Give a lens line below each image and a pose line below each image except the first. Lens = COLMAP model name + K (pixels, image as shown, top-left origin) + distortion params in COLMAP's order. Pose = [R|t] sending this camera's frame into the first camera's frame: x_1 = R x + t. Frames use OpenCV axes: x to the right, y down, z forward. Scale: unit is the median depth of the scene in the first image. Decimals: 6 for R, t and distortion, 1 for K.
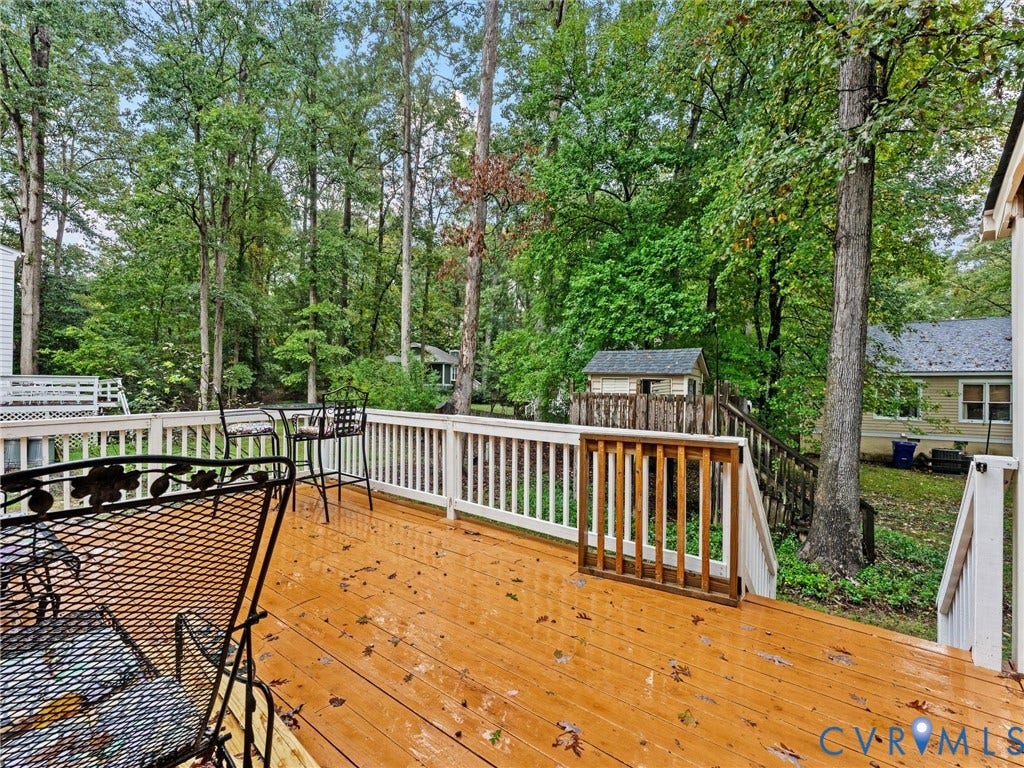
lens RADIAL K [[470.7, 0, 512.2], [0, 470.7, 384.6], [0, 0, 1]] dist [-0.000941, -0.000134]
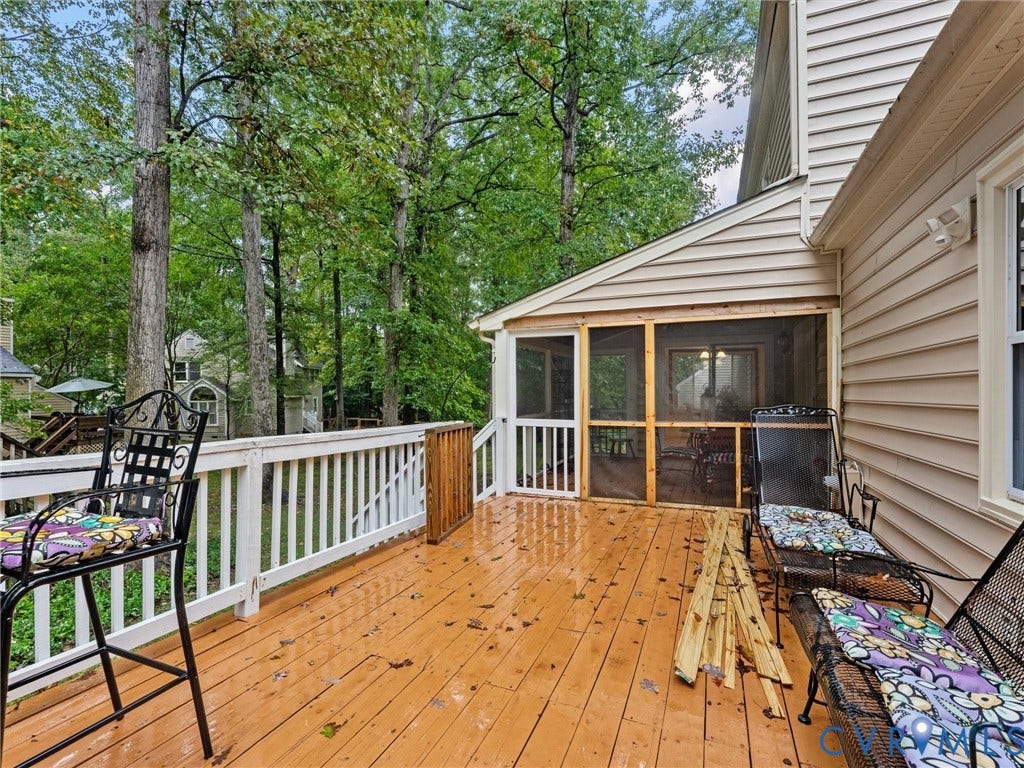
lens RADIAL K [[470.7, 0, 513.2], [0, 470.7, 384.9], [0, 0, 1]] dist [-0.000941, -0.000134]
pose [[-0.270813, 0.007923, 0.962599, -0.901592], [0.001738, 0.999969, -0.007742, 0.002867], [-0.962630, -0.000423, -0.270818, 0.965237]]
